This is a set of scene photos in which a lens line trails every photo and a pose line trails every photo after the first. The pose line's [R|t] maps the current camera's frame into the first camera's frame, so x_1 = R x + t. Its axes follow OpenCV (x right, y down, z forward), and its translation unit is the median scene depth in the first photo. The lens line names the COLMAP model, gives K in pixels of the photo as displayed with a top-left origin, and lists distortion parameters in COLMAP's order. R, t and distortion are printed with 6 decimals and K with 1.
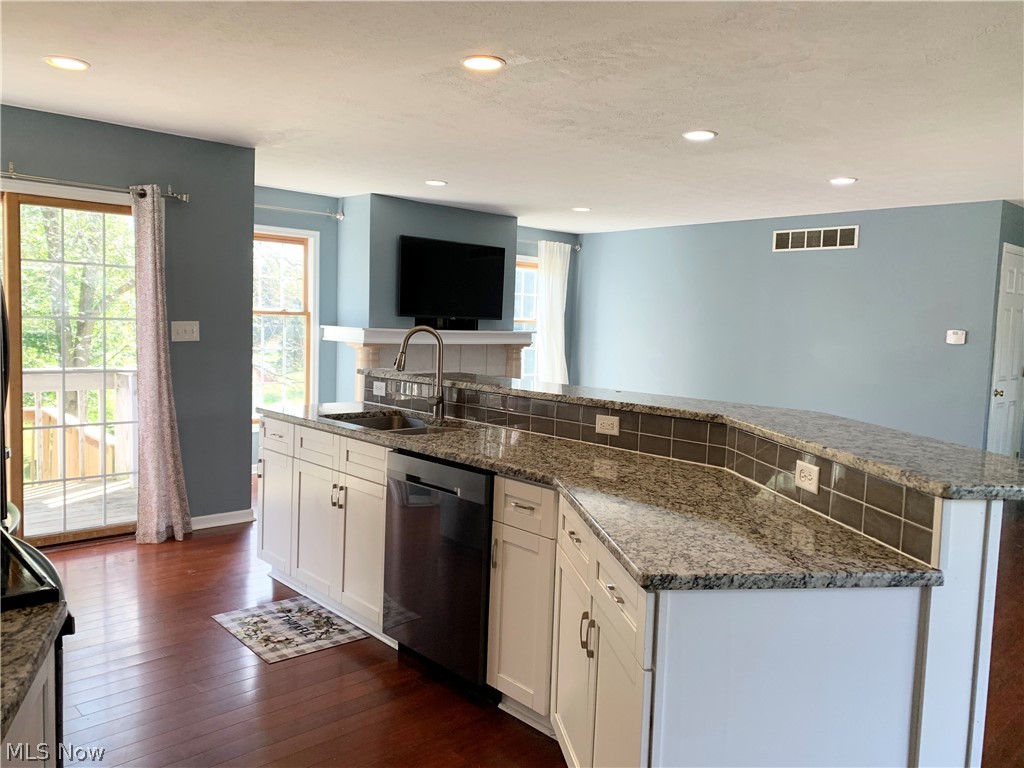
lens RADIAL K [[780.9, 0, 508.8], [0, 780.9, 378.3], [0, 0, 1]] dist [0.014302, -0.005966]
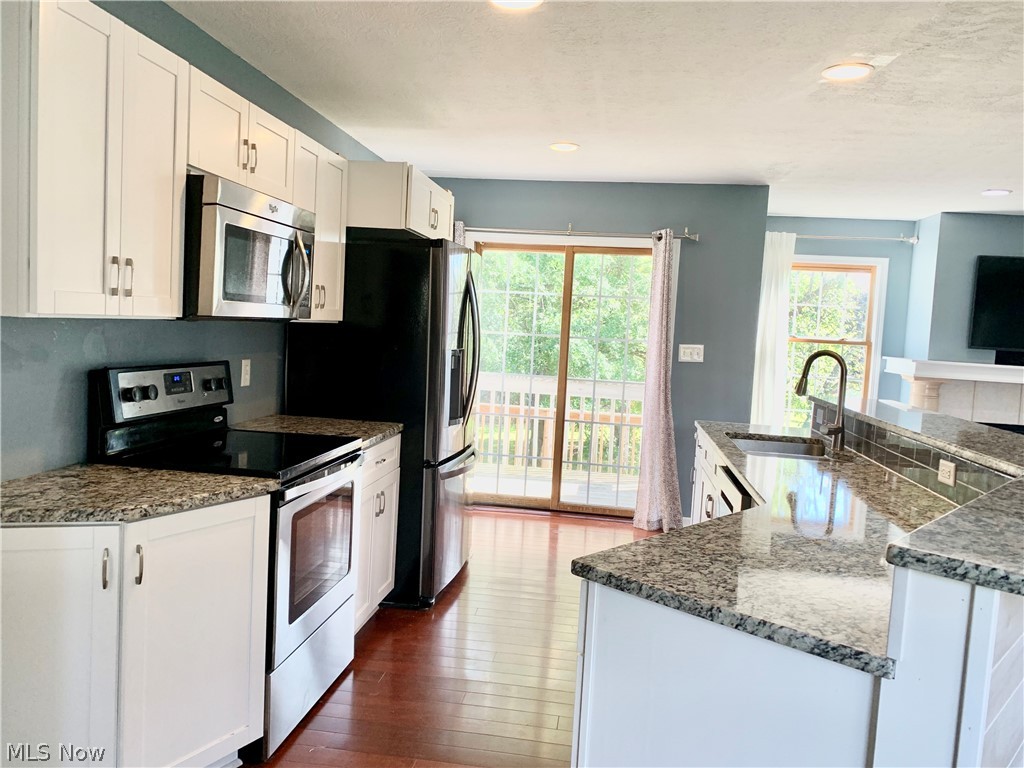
lens RADIAL K [[780.9, 0, 508.8], [0, 780.9, 378.3], [0, 0, 1]] dist [0.014302, -0.005966]
pose [[0.628853, 0.056103, -0.775498, 0.327991], [-0.091597, 0.995794, -0.002236, 0.003805], [0.772110, 0.072439, 0.631346, 0.079441]]
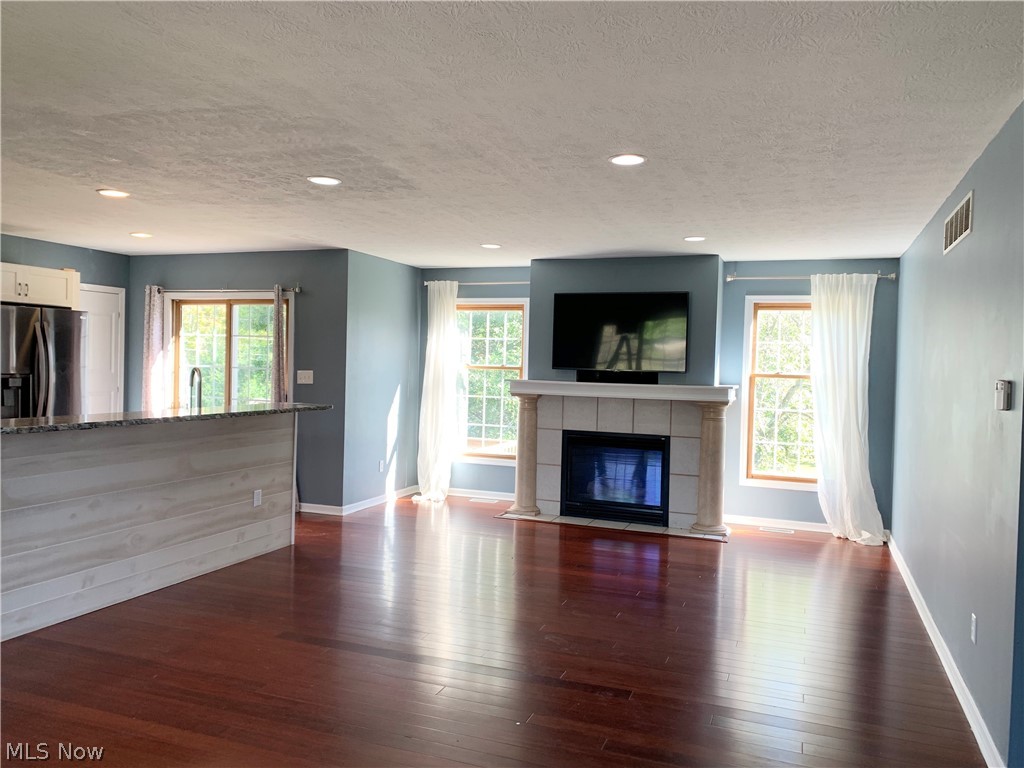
lens RADIAL K [[777.8, 0, 512.0], [0, 777.8, 384.0], [0, 0, 1]] dist [0.121418, -0.001067]
pose [[0.447145, -0.001846, -0.894459, 1.185092], [-0.080115, 0.995896, -0.042106, -0.016290], [0.890866, 0.090487, 0.445162, 0.729153]]
